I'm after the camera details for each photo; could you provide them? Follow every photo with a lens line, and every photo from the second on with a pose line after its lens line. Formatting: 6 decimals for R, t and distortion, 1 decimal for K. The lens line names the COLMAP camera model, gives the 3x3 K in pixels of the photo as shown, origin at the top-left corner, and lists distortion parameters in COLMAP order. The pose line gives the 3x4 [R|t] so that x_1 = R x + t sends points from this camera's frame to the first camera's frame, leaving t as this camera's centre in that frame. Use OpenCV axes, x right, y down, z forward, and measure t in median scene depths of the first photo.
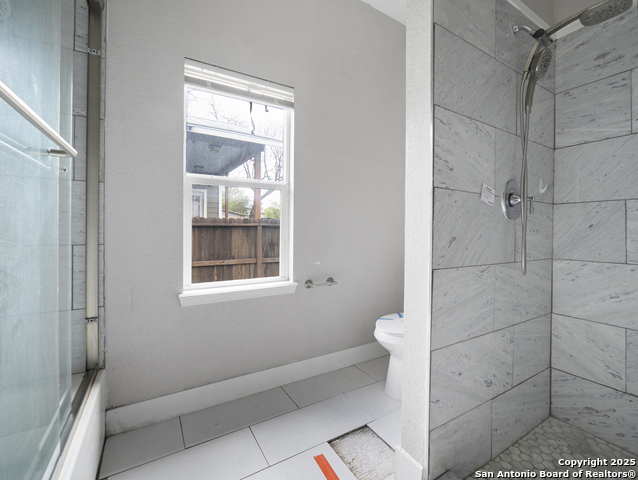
lens RADIAL K [[283.9, 0, 320.1], [0, 283.9, 230.8], [0, 0, 1]] dist [-0.015311, 0.000672]
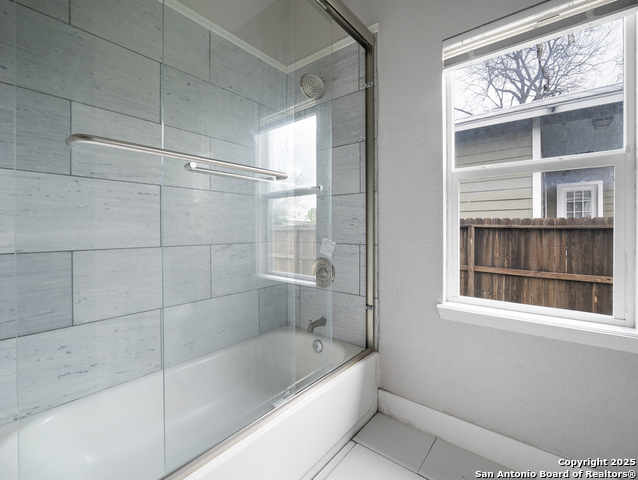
lens RADIAL K [[283.9, 0, 320.1], [0, 283.9, 230.8], [0, 0, 1]] dist [-0.015311, 0.000672]
pose [[0.352763, 0.000408, -0.935713, 0.239879], [-0.007405, 0.999970, -0.002356, -0.006003], [0.935683, 0.007760, 0.352756, 0.351489]]
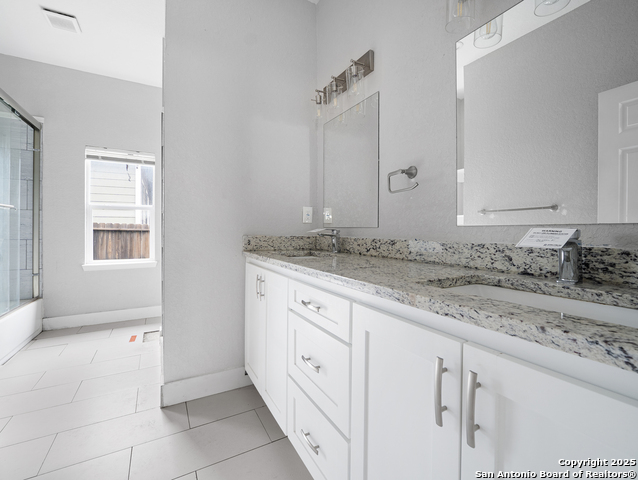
lens RADIAL K [[283.9, 0, 320.1], [0, 283.9, 230.8], [0, 0, 1]] dist [-0.015311, 0.000672]
pose [[0.999955, -0.004741, -0.008201, 1.303669], [0.004640, 0.999914, -0.012242, 0.019217], [0.008258, 0.012203, 0.999891, -1.056769]]
